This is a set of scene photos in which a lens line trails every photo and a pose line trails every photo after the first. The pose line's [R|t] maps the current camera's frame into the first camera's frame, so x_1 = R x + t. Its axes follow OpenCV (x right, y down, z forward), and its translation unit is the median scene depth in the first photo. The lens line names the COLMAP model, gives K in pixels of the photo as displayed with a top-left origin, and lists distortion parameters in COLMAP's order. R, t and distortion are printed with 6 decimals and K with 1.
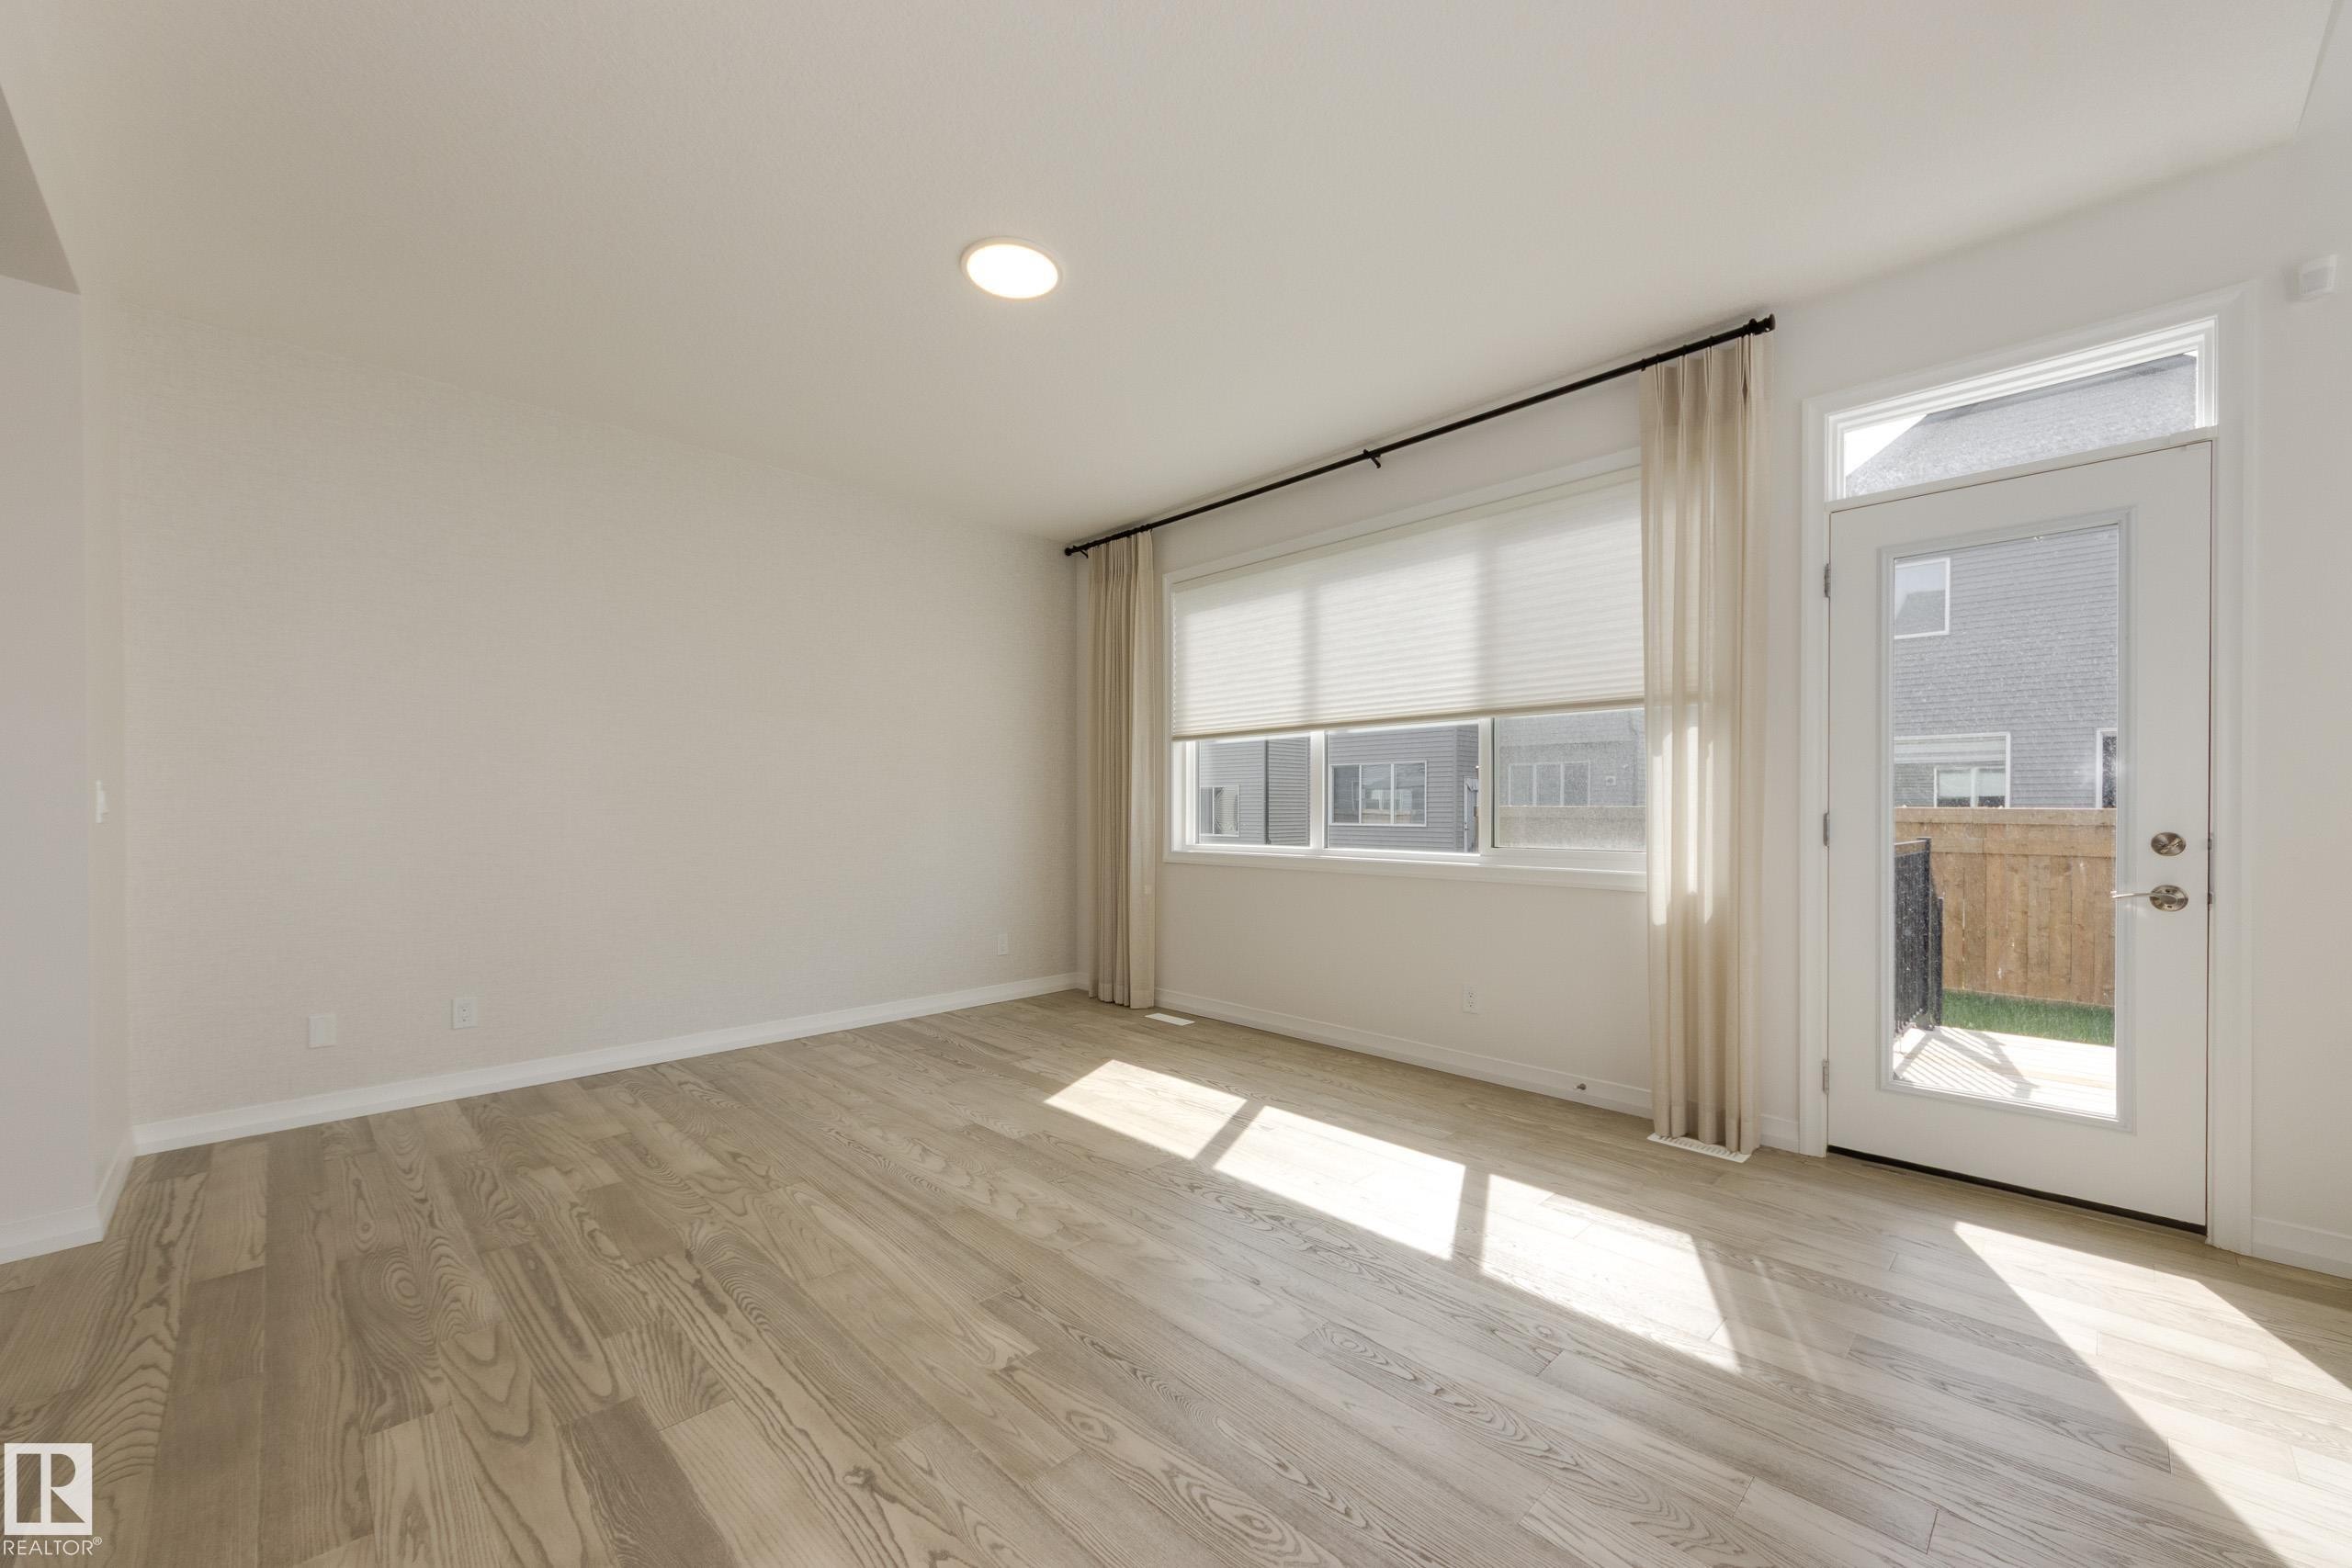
lens RADIAL K [[918.1, 0, 1178.5], [0, 918.1, 814.7], [0, 0, 1]] dist [0.008267, -0.003014]
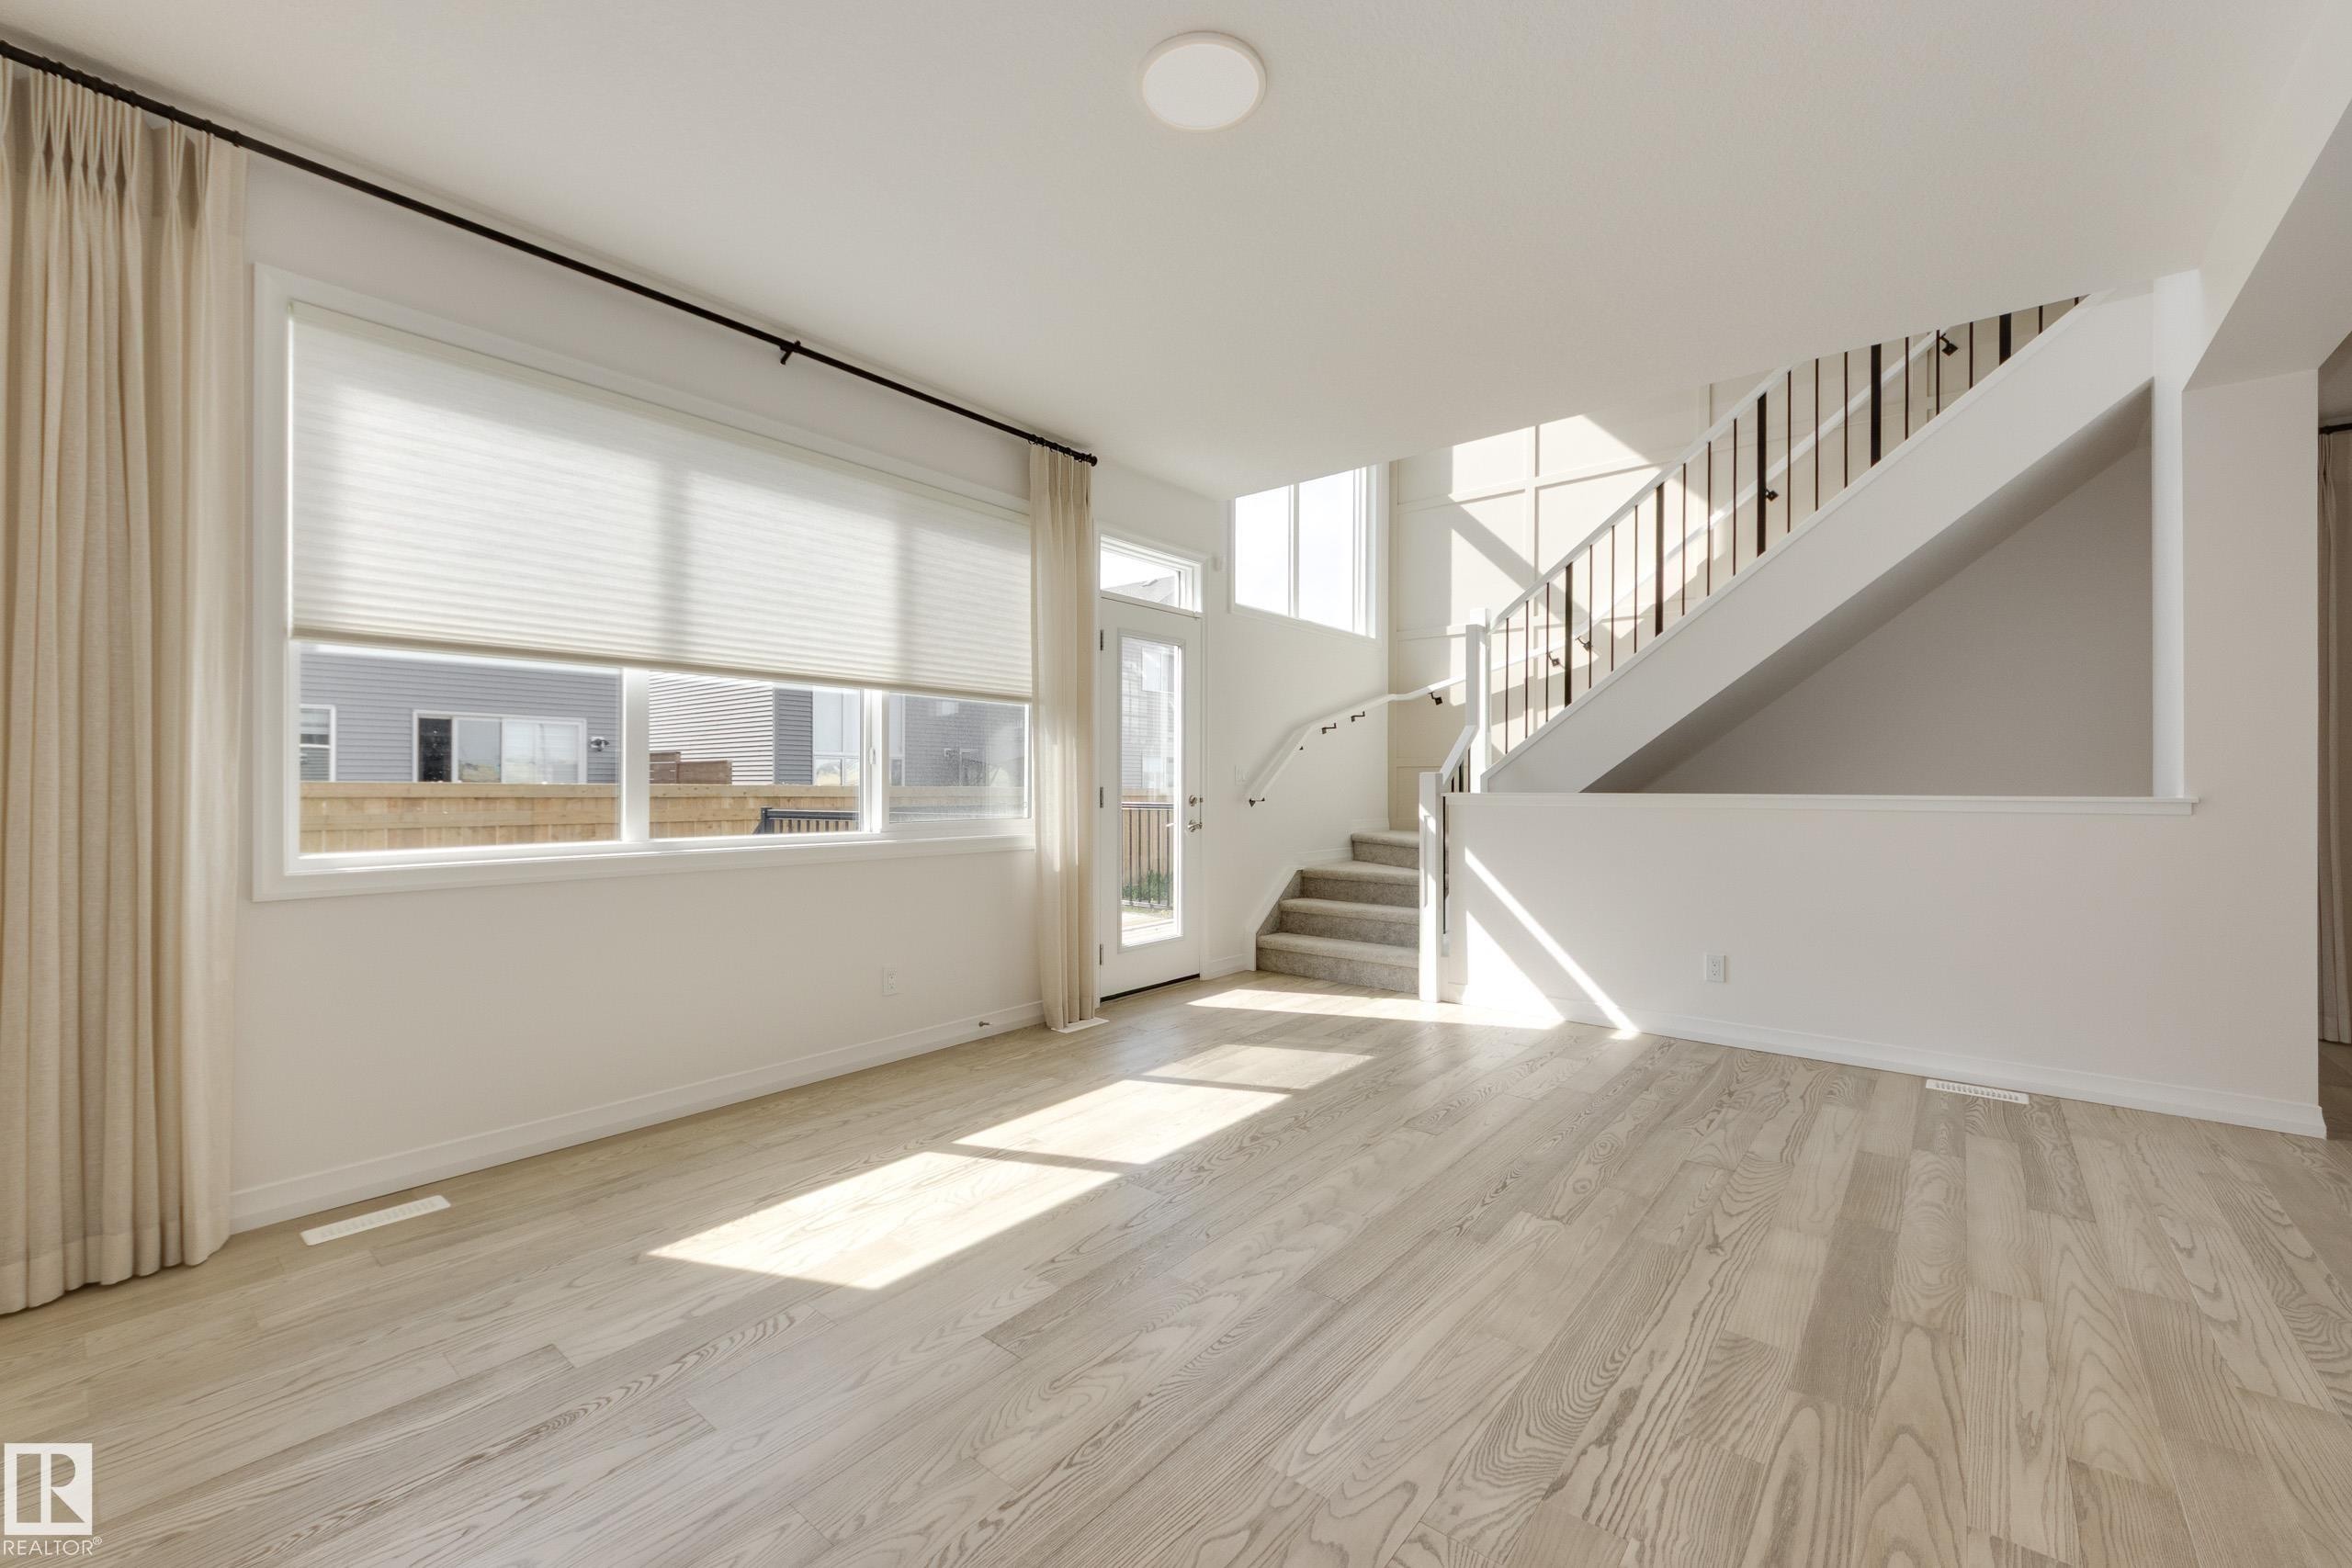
lens RADIAL K [[943.9, 0, 1173.3], [0, 943.9, 782.3], [0, 0, 1]] dist [0.015434, -0.004814]
pose [[-0.101670, 0.000981, 0.994818, -0.887743], [0.005834, 0.999983, -0.000389, -0.008273], [-0.994801, 0.005764, -0.101674, 1.015860]]
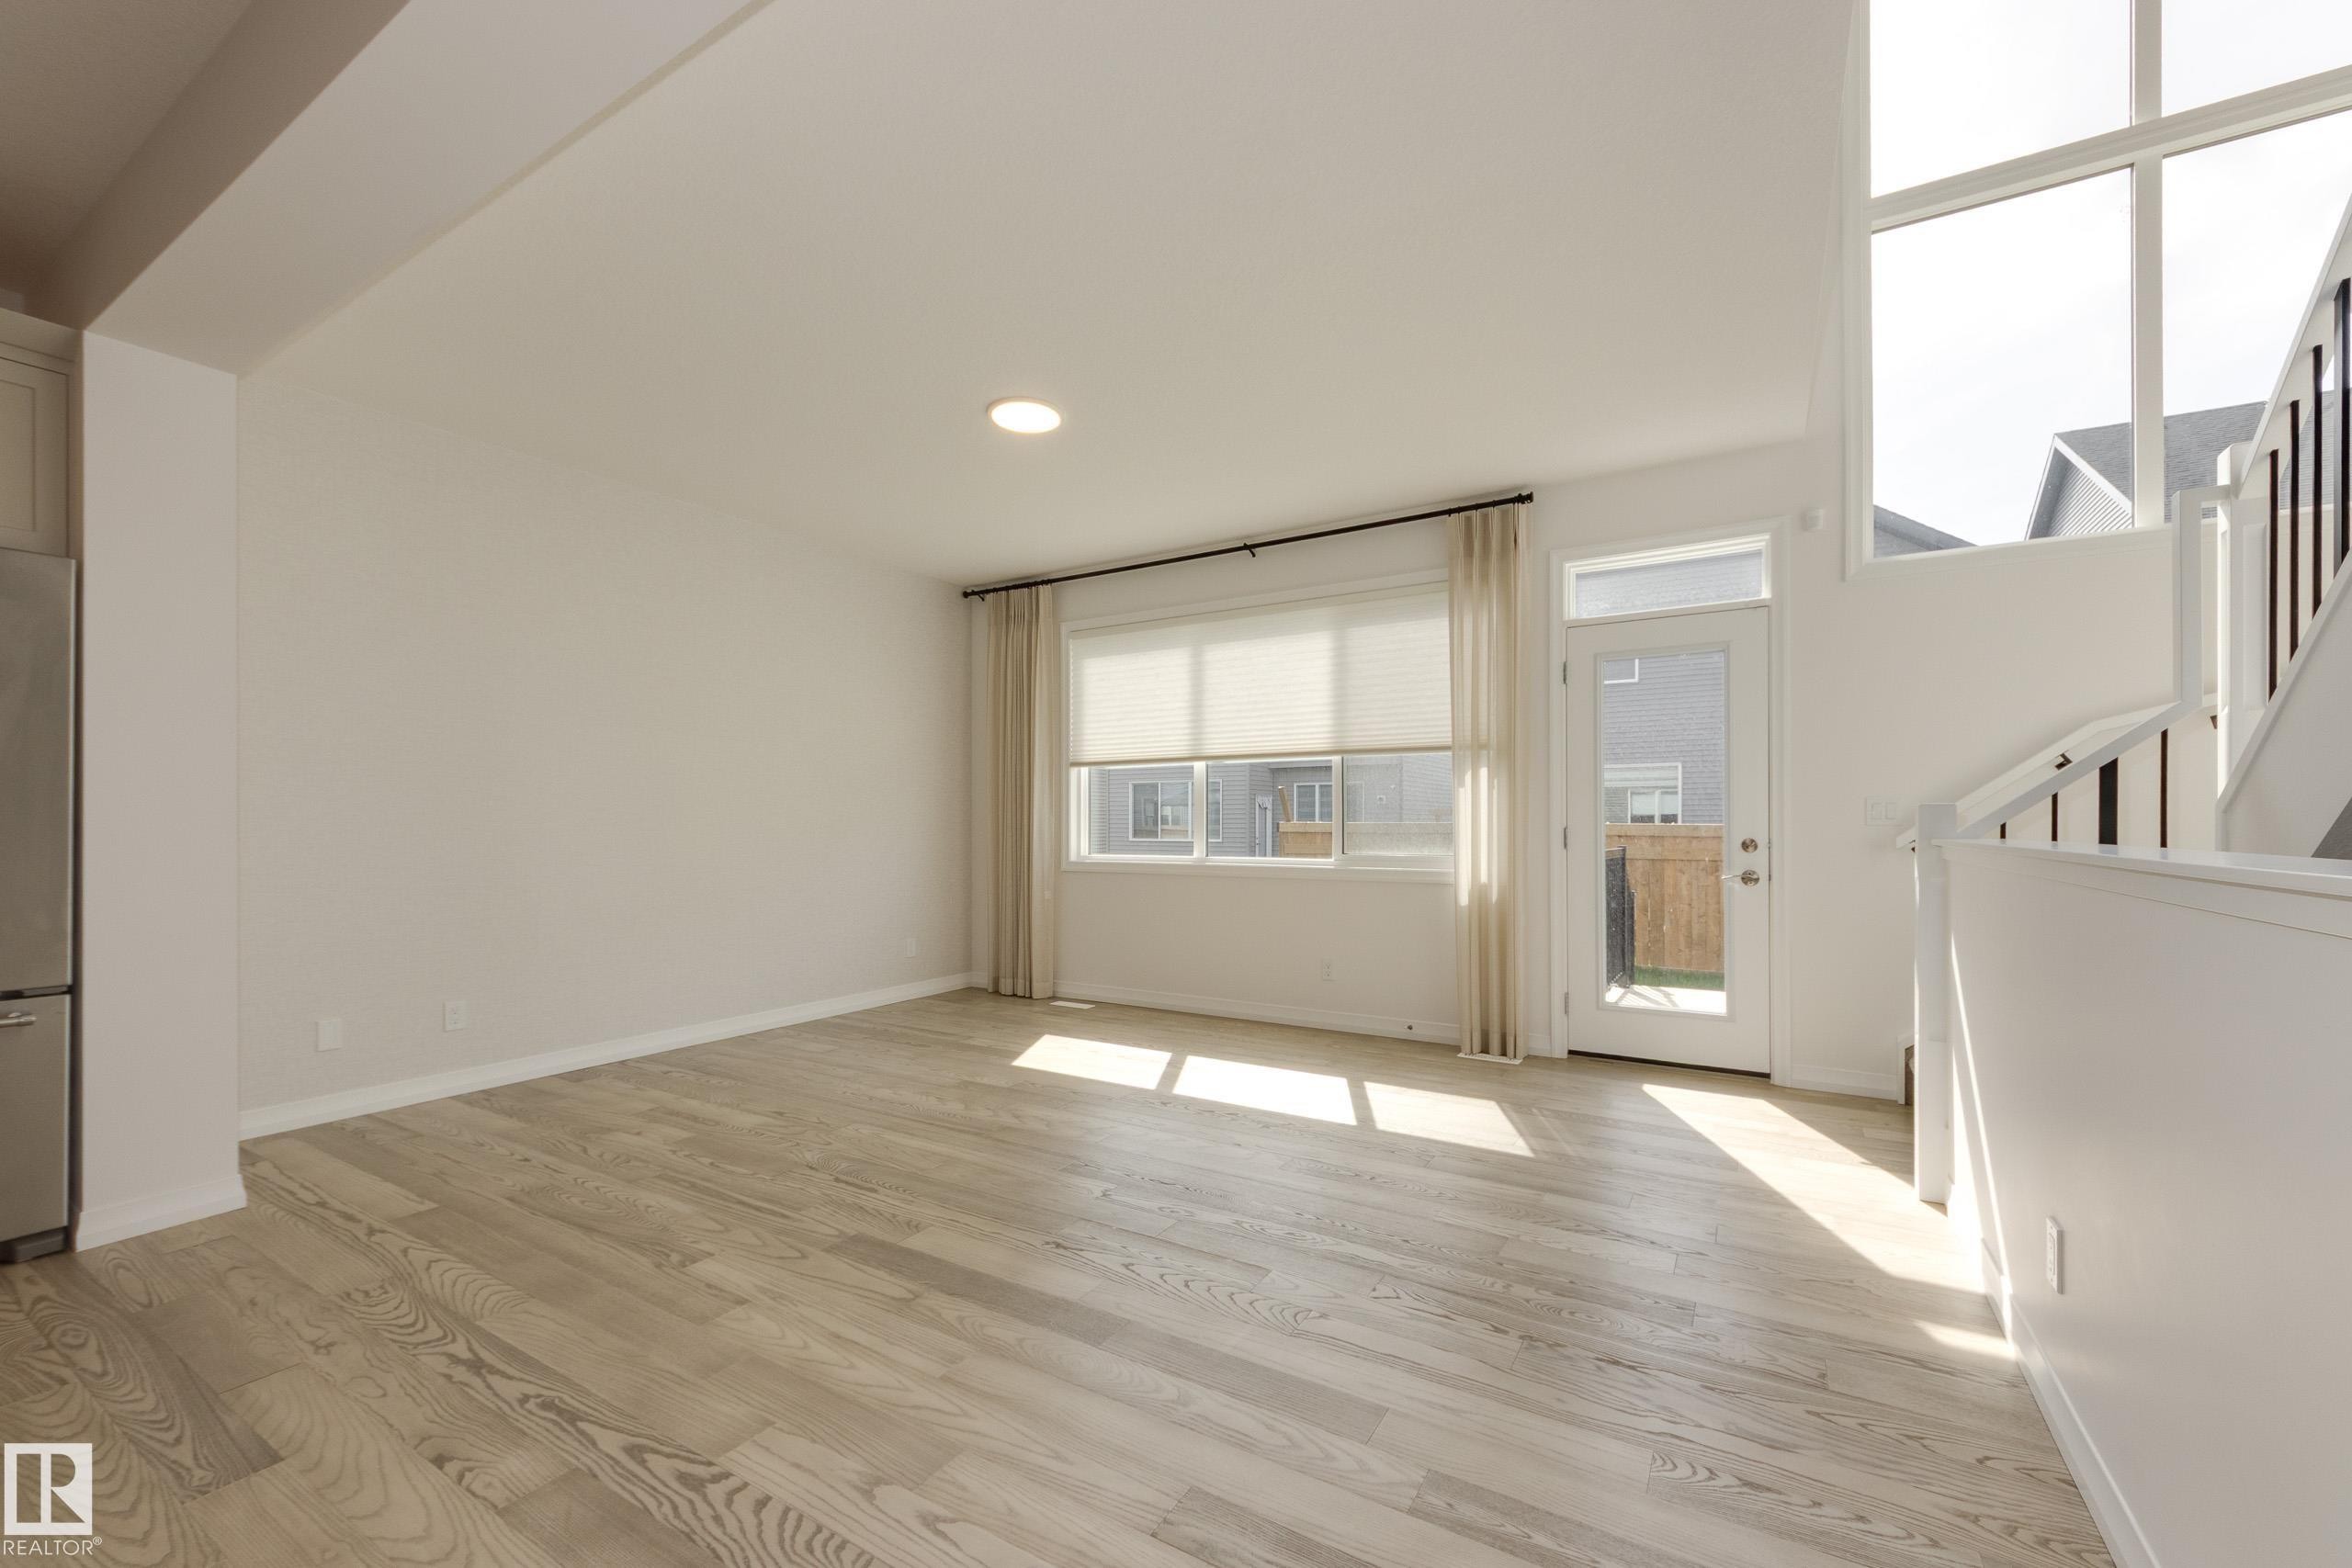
lens RADIAL K [[943.9, 0, 1181.0], [0, 943.9, 817.6], [0, 0, 1]] dist [0.015434, -0.004814]
pose [[0.970305, 0.001244, 0.241881, -0.267426], [0.002242, 0.999898, -0.014140, 0.003202], [-0.241874, 0.014262, 0.970203, -0.329299]]
